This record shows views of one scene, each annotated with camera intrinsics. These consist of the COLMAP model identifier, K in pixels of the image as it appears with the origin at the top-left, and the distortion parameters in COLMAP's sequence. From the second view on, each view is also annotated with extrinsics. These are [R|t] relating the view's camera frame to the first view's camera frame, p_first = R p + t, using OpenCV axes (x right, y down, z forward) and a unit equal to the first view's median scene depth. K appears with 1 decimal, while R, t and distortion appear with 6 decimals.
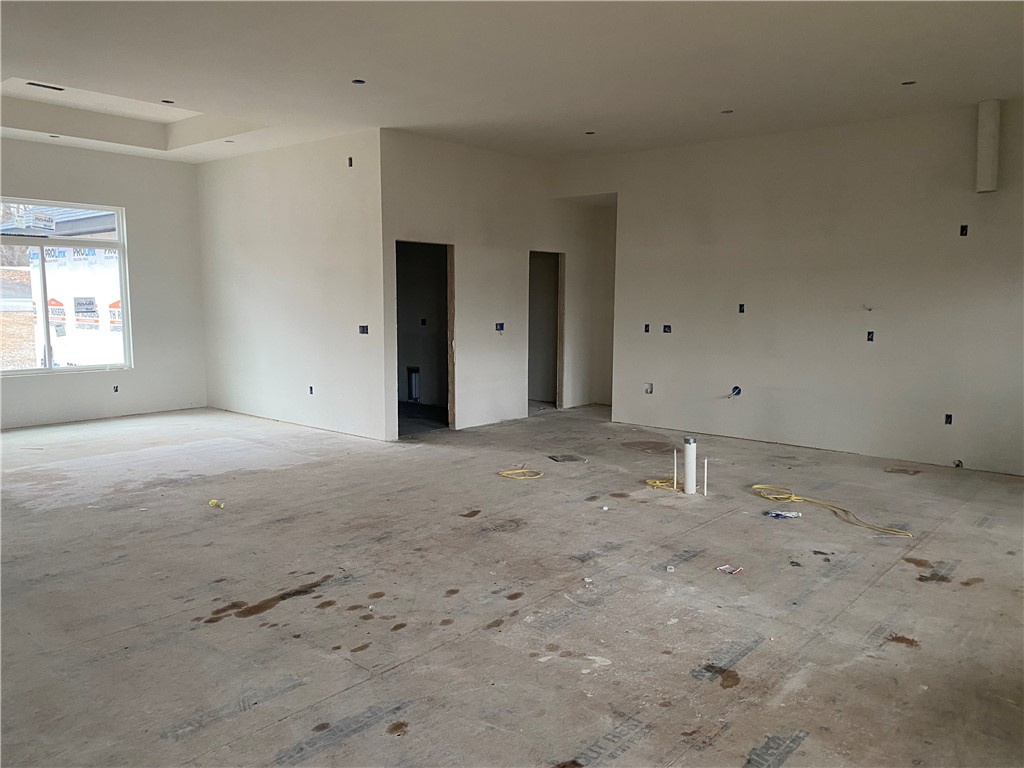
lens RADIAL K [[776.8, 0, 513.1], [0, 776.8, 390.4], [0, 0, 1]] dist [0.045051, -0.048022]
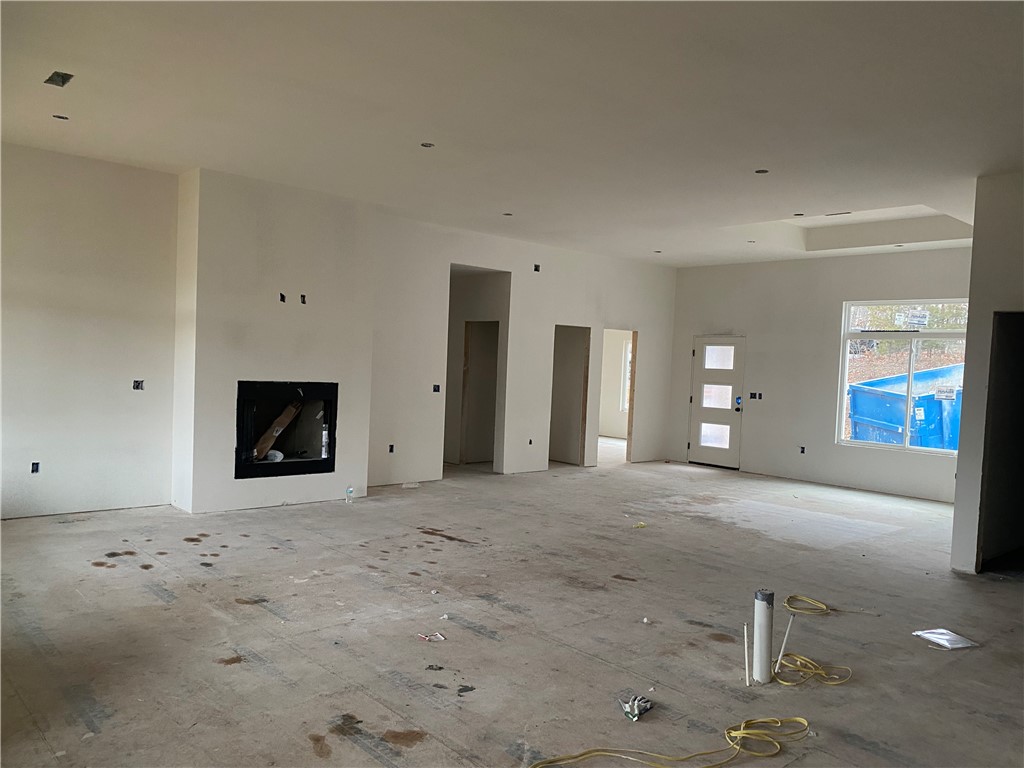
lens RADIAL K [[776.8, 0, 505.7], [0, 776.8, 383.0], [0, 0, 1]] dist [0.045051, -0.048022]
pose [[-0.127063, 0.016472, -0.991758, 1.185660], [-0.163898, 0.985769, 0.037371, -0.130391], [0.978260, 0.167296, -0.122555, 1.117874]]
